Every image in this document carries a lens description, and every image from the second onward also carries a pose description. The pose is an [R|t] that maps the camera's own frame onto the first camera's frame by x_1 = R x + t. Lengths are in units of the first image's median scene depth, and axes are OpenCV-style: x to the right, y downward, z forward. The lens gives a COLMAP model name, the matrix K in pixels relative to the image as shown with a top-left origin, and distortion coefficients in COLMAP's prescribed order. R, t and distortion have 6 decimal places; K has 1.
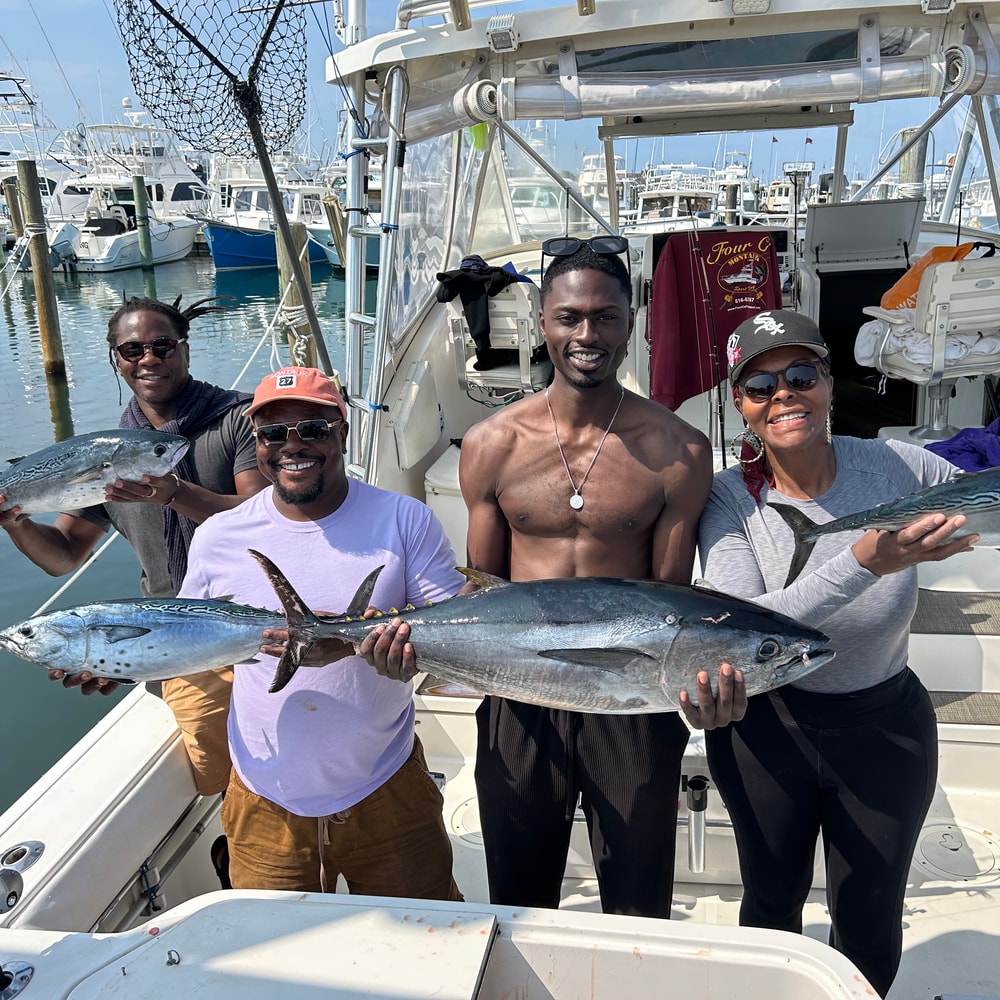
lens RADIAL K [[1050.2, 0, 500.0], [0, 1050.2, 500.0], [0, 0, 1]] dist [-0.008613, -0.042687]
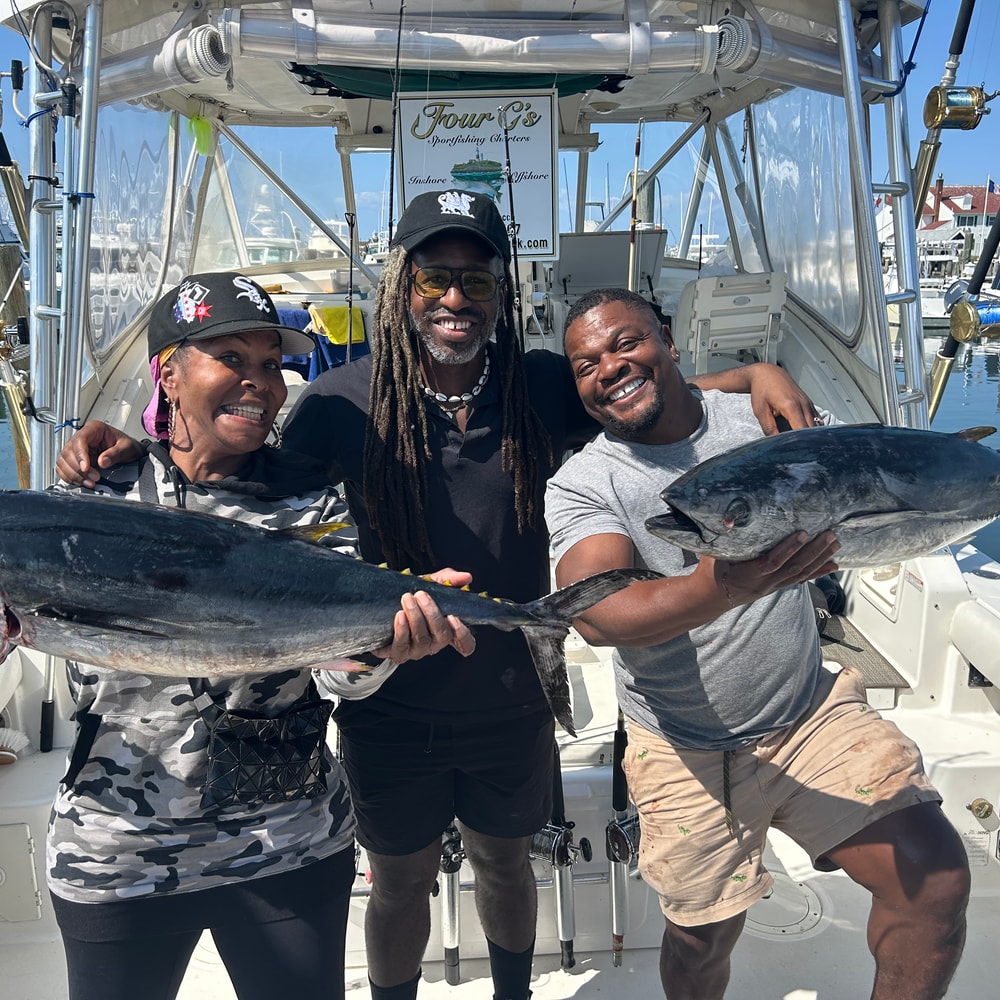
lens RADIAL K [[1050.2, 0, 500.0], [0, 1050.2, 500.0], [0, 0, 1]] dist [-0.008613, -0.042687]
pose [[0.968752, -0.036795, 0.245288, -0.002344], [0.052929, 0.996823, -0.059511, 0.025115], [-0.242320, 0.070634, 0.967622, 0.120077]]
